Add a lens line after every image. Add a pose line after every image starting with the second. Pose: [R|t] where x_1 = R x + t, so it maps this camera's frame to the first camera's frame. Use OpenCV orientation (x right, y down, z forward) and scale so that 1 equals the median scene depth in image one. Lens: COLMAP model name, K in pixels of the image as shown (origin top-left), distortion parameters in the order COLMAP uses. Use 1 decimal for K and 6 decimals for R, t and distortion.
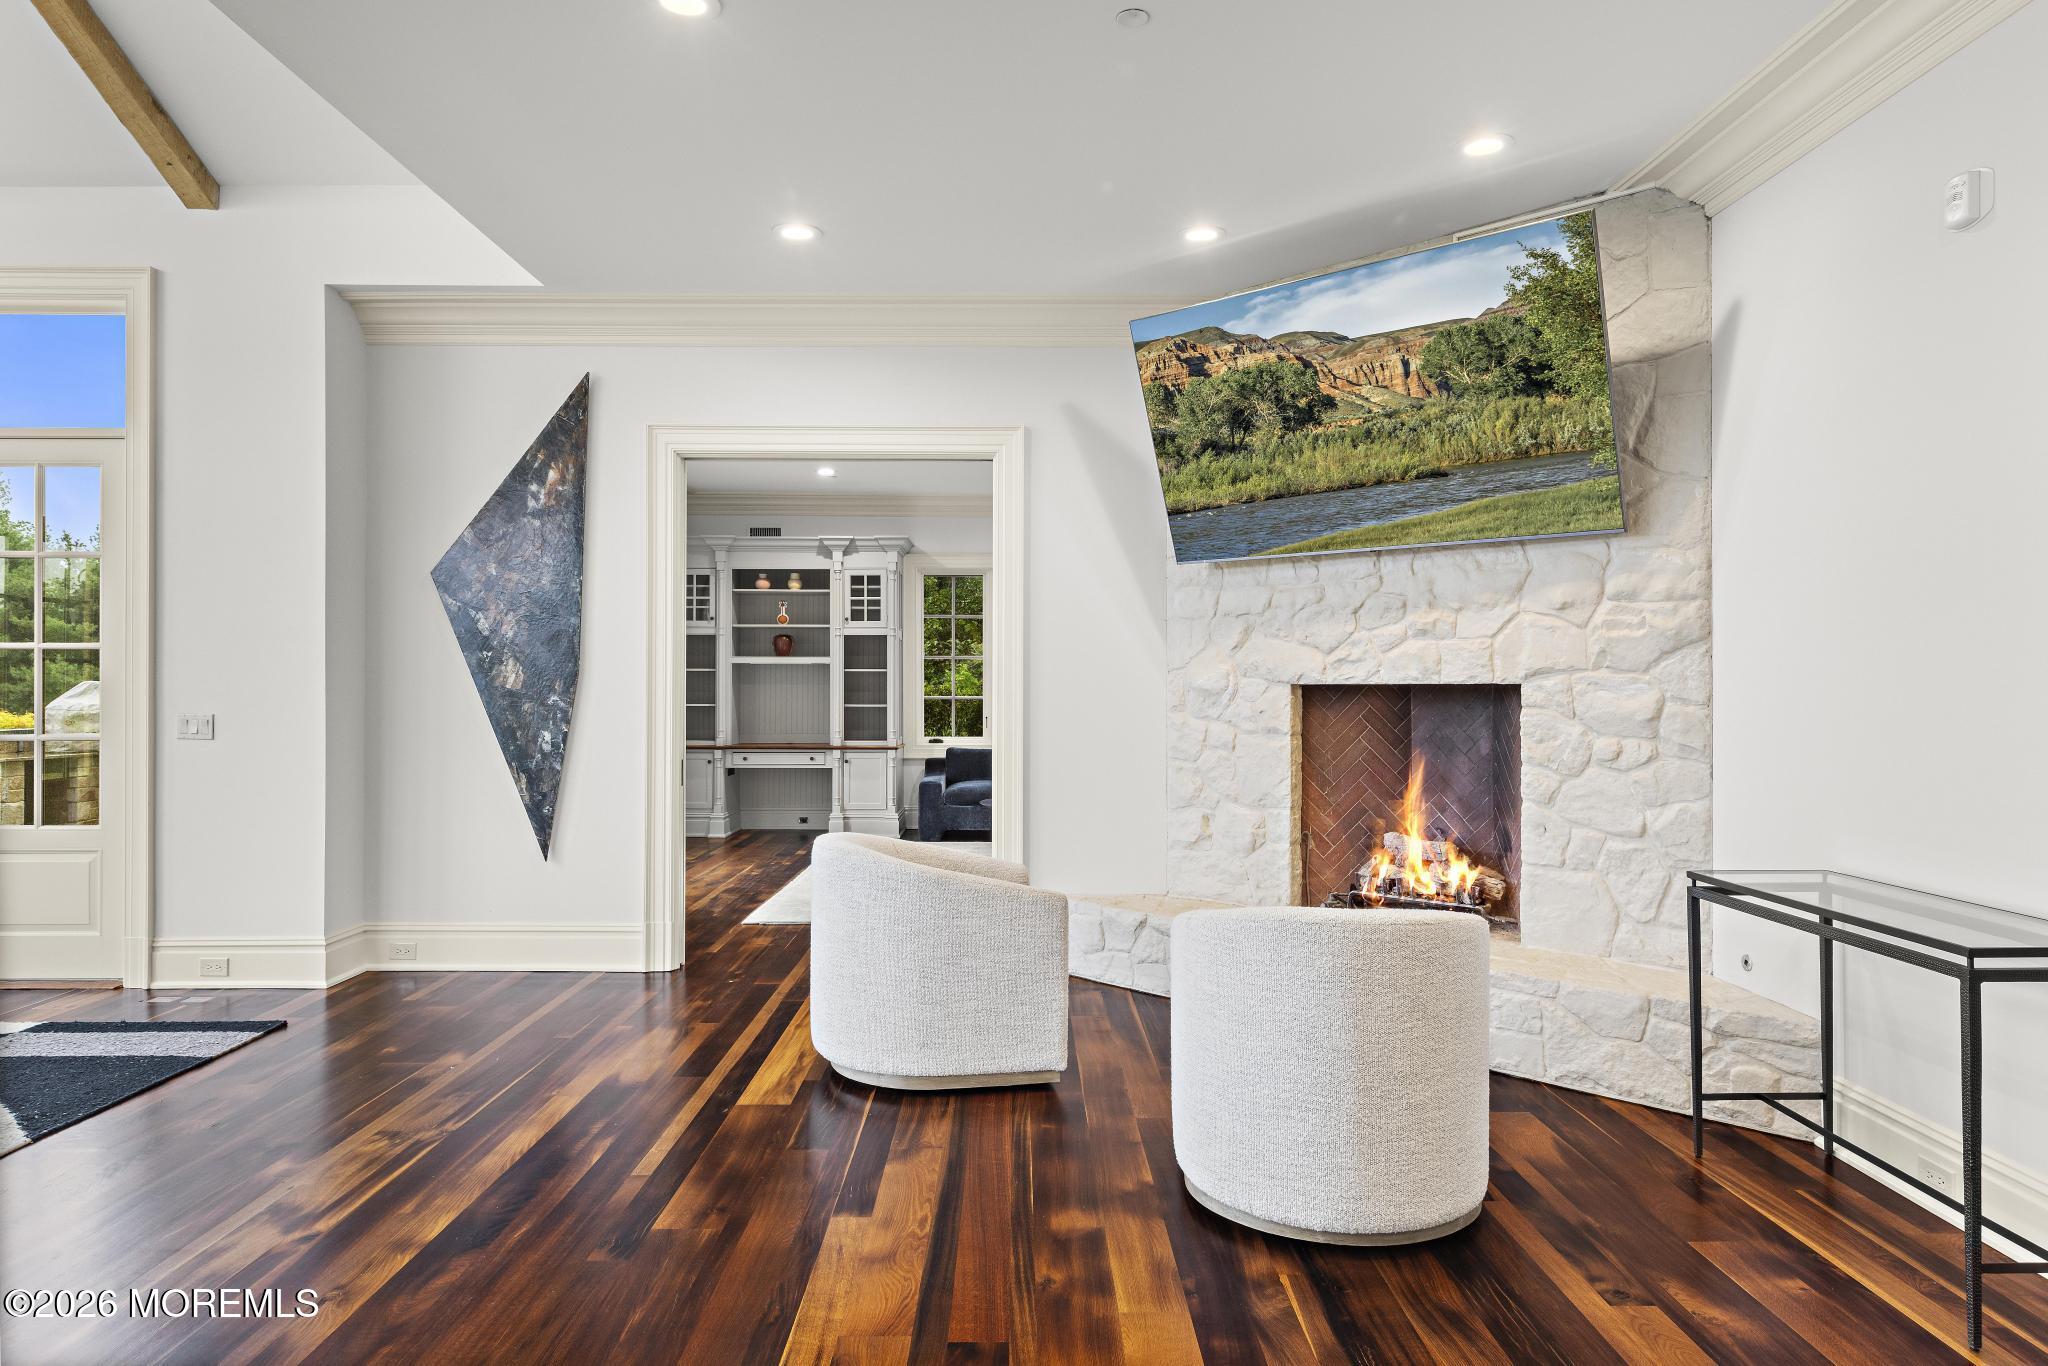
lens RADIAL K [[1229.4, 0, 1024.0], [0, 1229.4, 683.0], [0, 0, 1]] dist [0.006358, 0.000421]
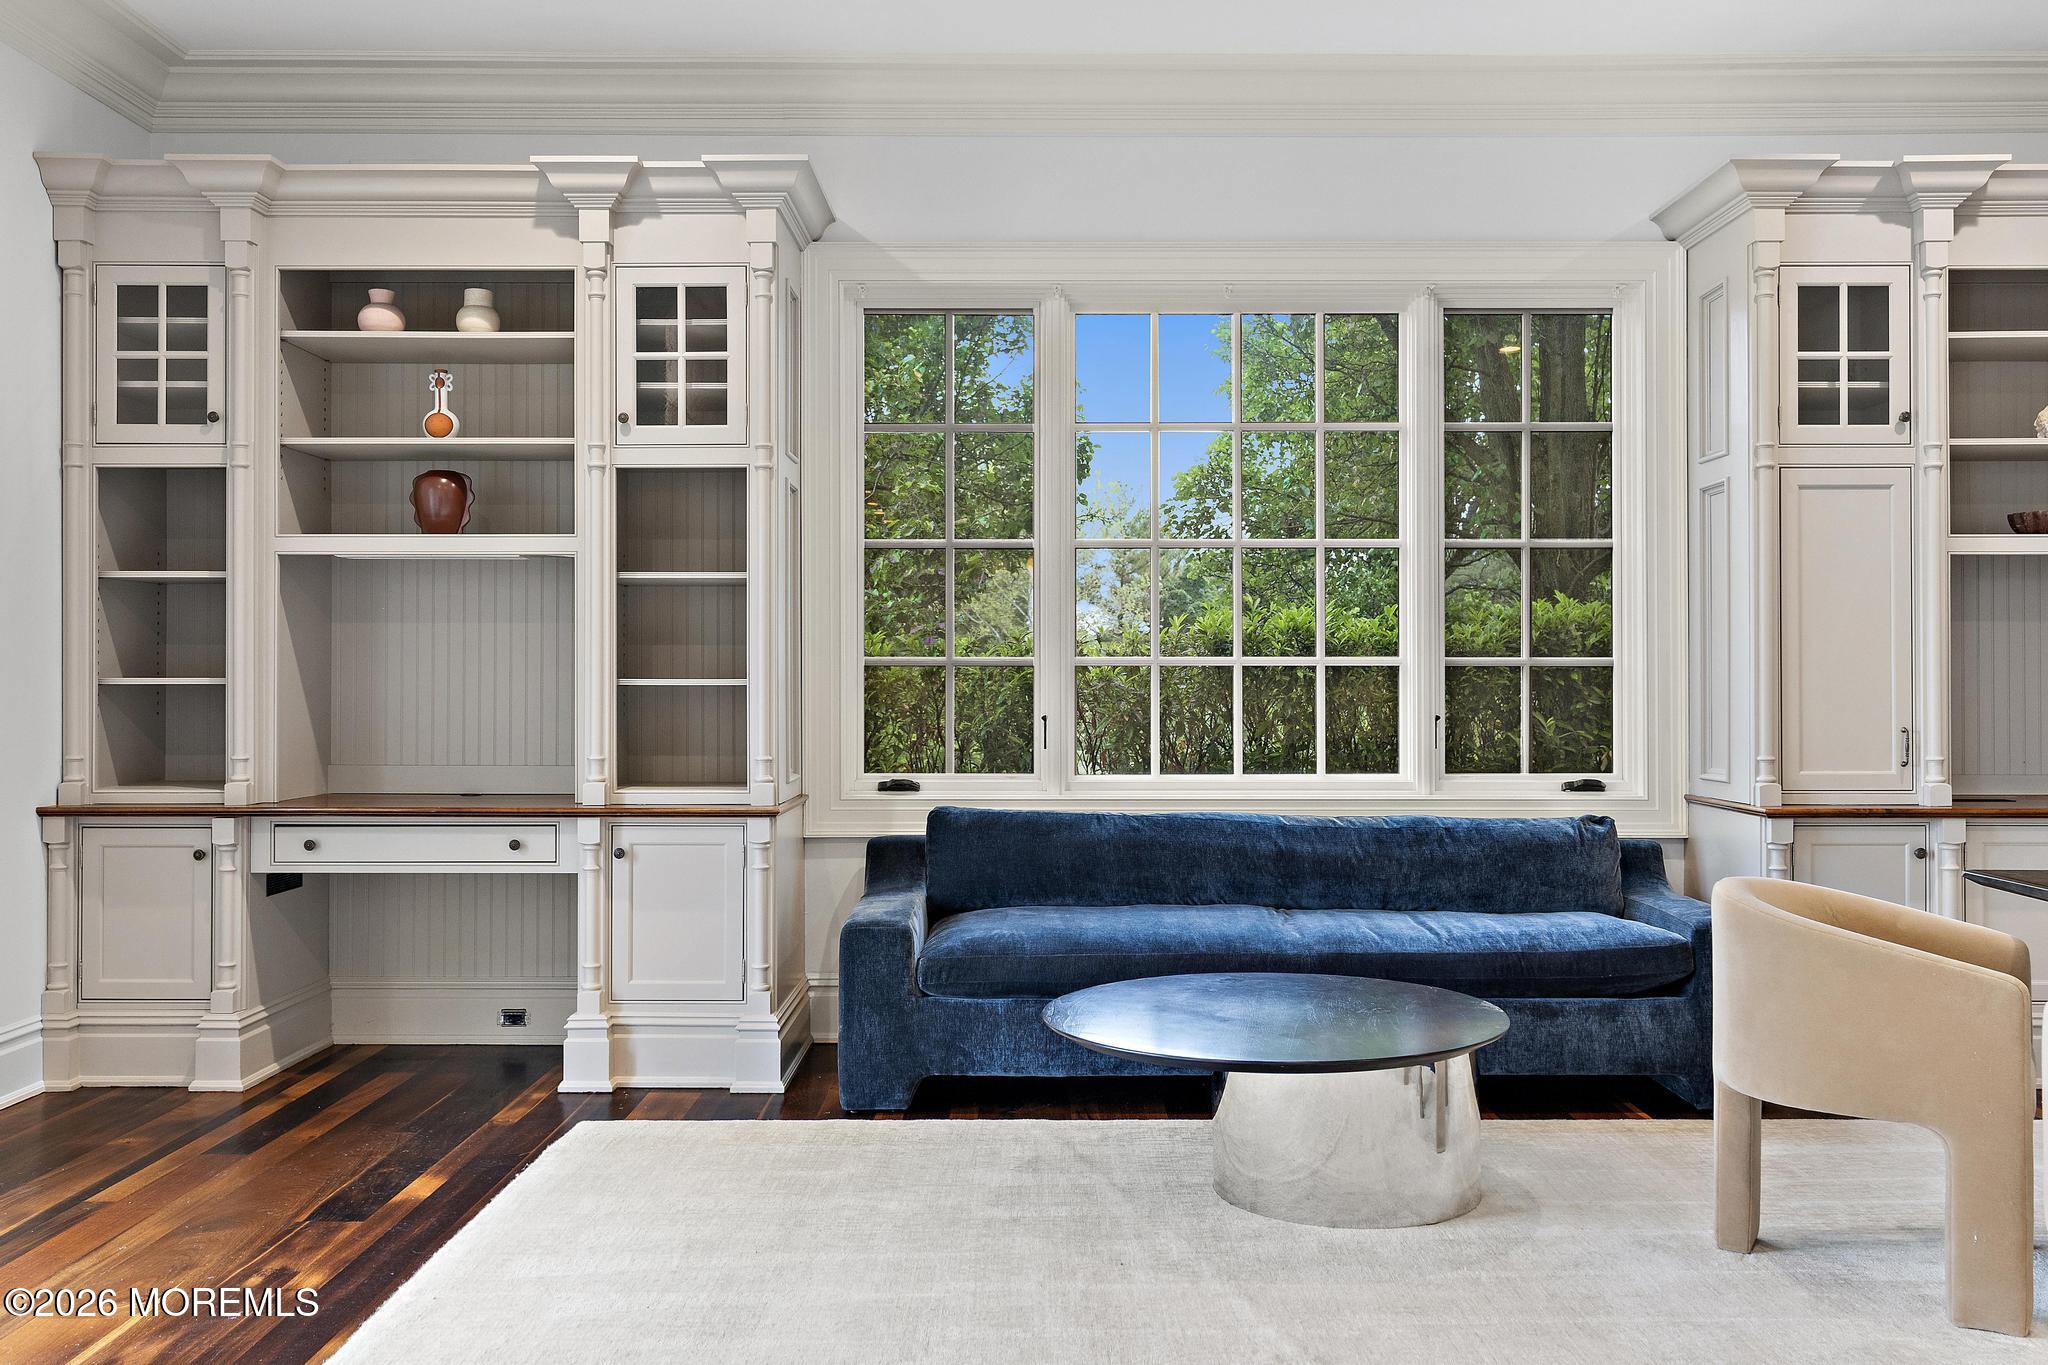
lens RADIAL K [[1781.4, 0, 1021.2], [0, 1781.4, 666.1], [0, 0, 1]] dist [0.003833, 0.002114]
pose [[0.999856, -0.001238, -0.016938, -0.057351], [0.001216, 0.999998, -0.001356, 0.028364], [0.016940, 0.001335, 0.999856, 1.002709]]
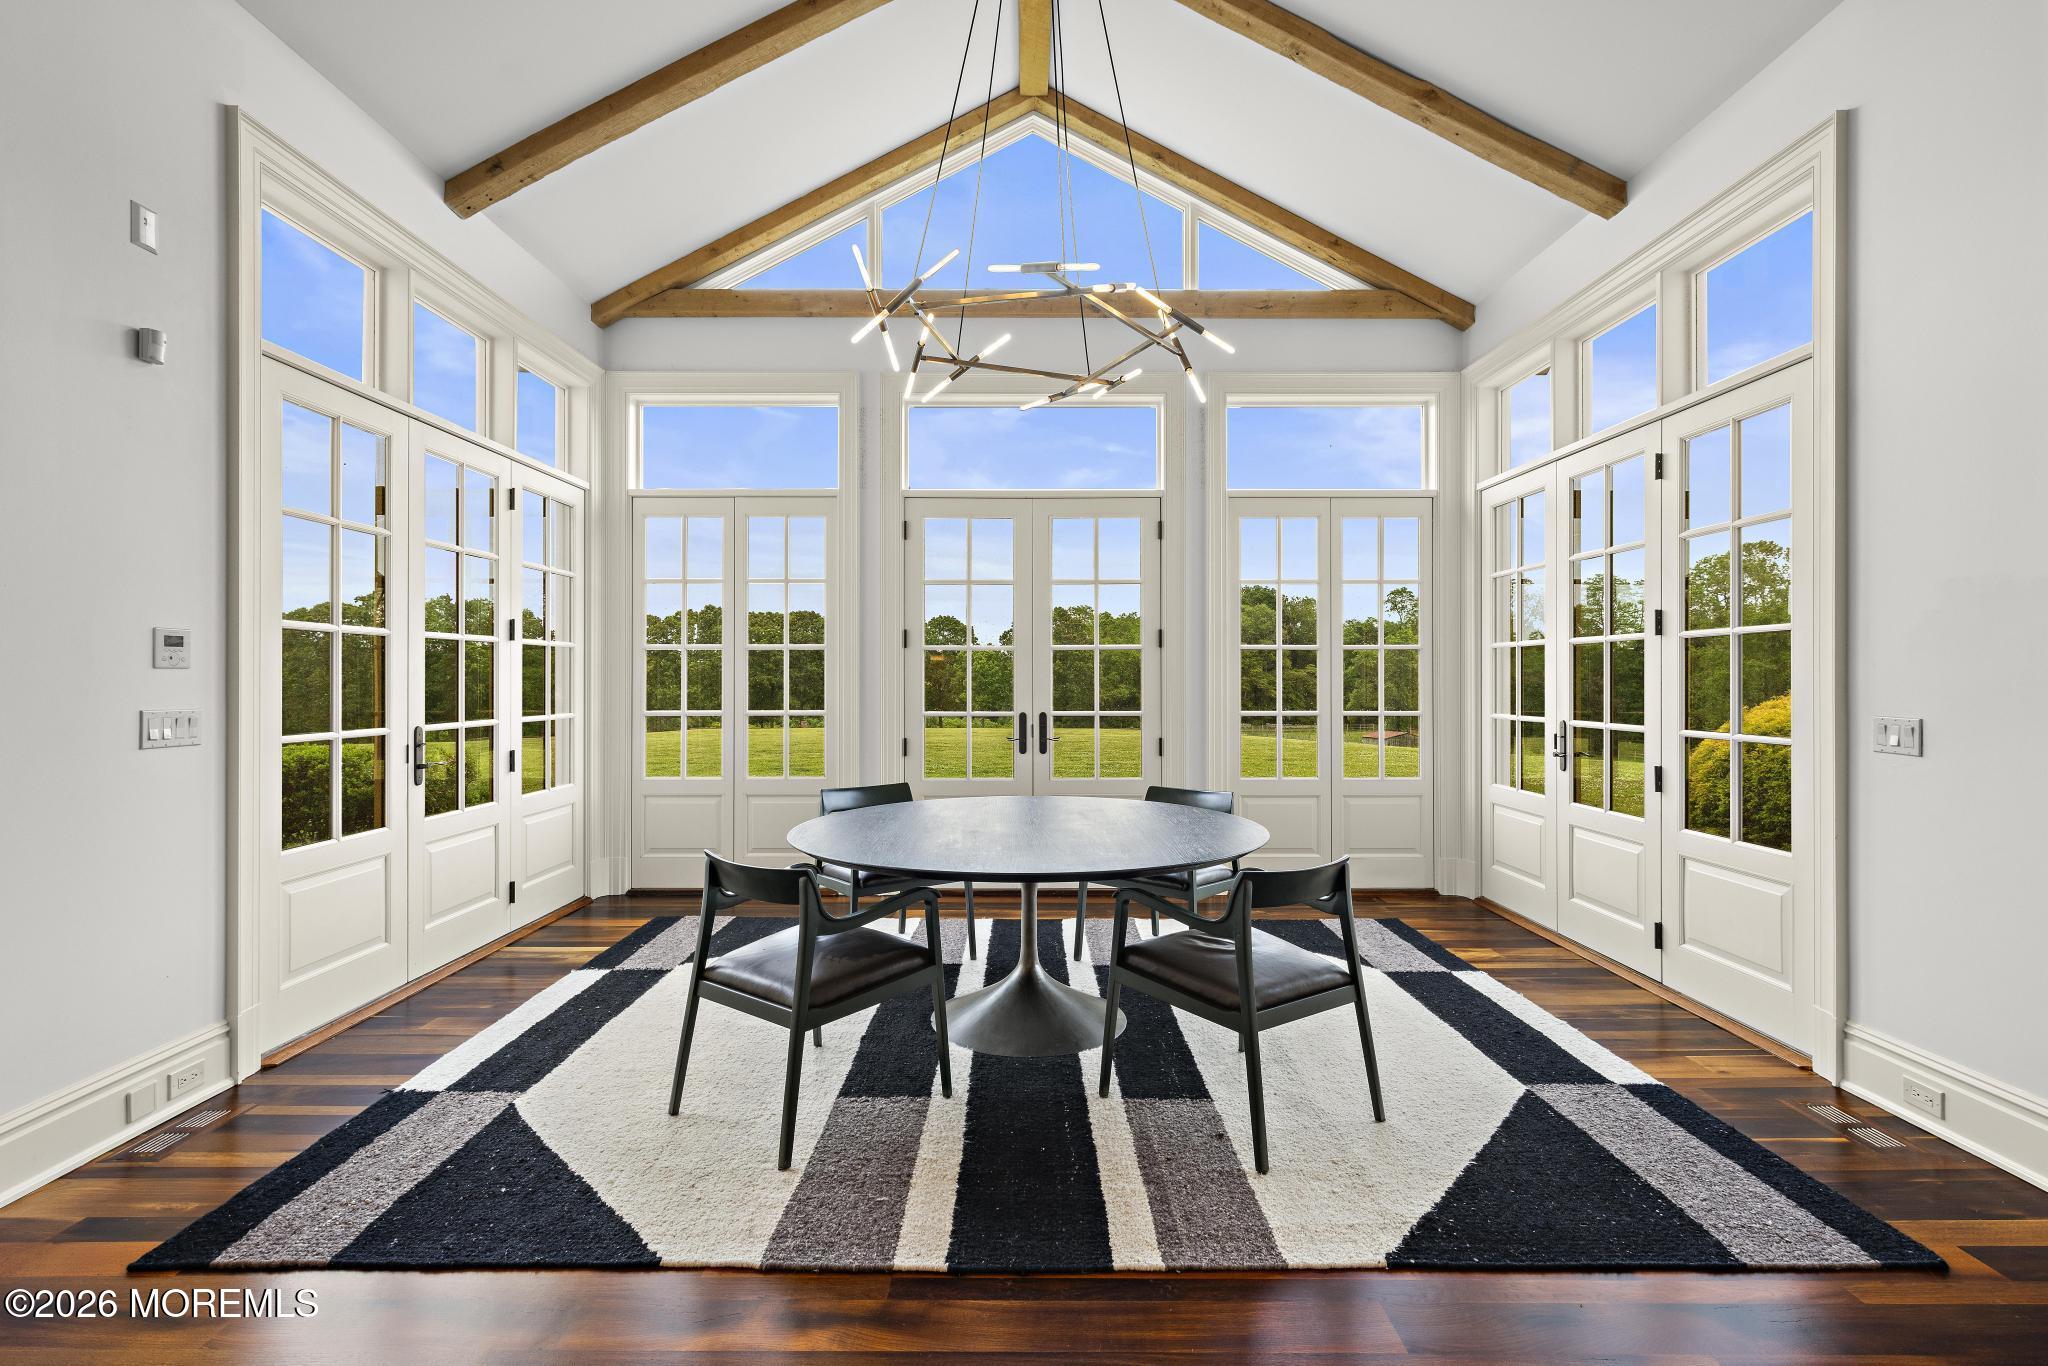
lens RADIAL K [[942.6, 0, 1024.9], [0, 942.6, 674.9], [0, 0, 1]] dist [0.001549, 0.000378]
pose [[-0.007084, -0.005219, -0.999961, -0.129209], [0.004138, 0.999978, -0.005249, 0.001556], [0.999966, -0.004175, -0.007062, 0.482554]]
